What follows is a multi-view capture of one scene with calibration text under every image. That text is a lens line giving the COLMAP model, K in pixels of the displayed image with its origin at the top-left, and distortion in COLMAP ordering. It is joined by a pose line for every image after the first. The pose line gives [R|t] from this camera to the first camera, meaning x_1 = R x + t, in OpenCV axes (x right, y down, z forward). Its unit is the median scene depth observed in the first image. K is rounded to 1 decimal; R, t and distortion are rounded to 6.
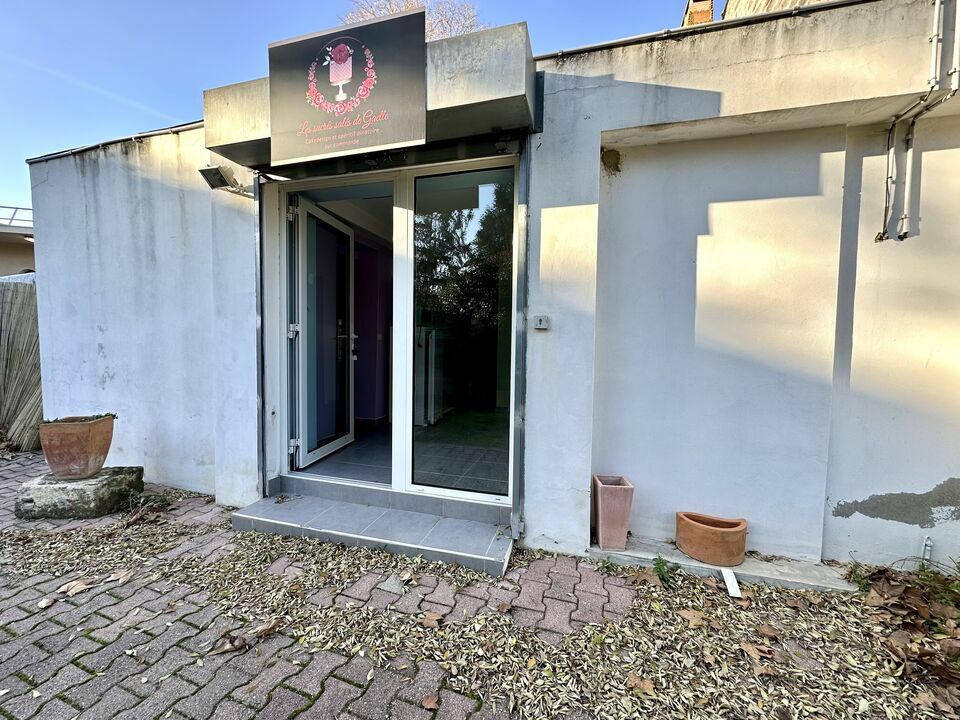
lens RADIAL K [[378.5, 0, 480.0], [0, 378.5, 360.0], [0, 0, 1]] dist [-0.001970, -0.000089]
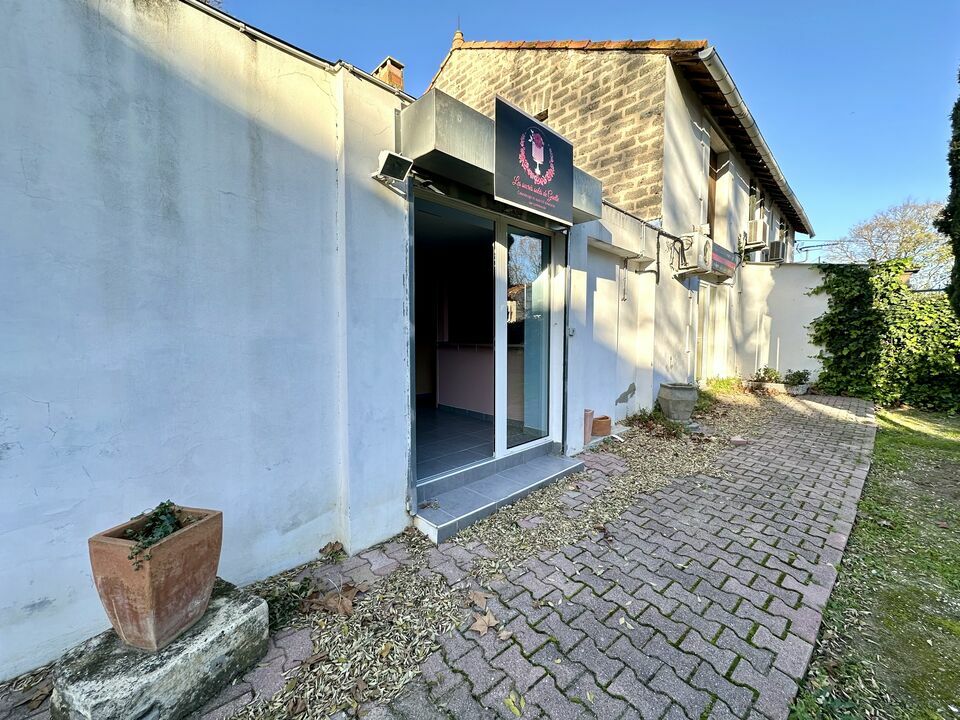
lens RADIAL K [[383.4, 0, 480.2], [0, 383.4, 357.4], [0, 0, 1]] dist [-0.000684, -0.000027]
pose [[0.495692, -0.072876, 0.865435, -1.422218], [0.049219, 0.997229, 0.055783, -0.083948], [-0.867103, 0.014944, 0.497905, 0.401003]]
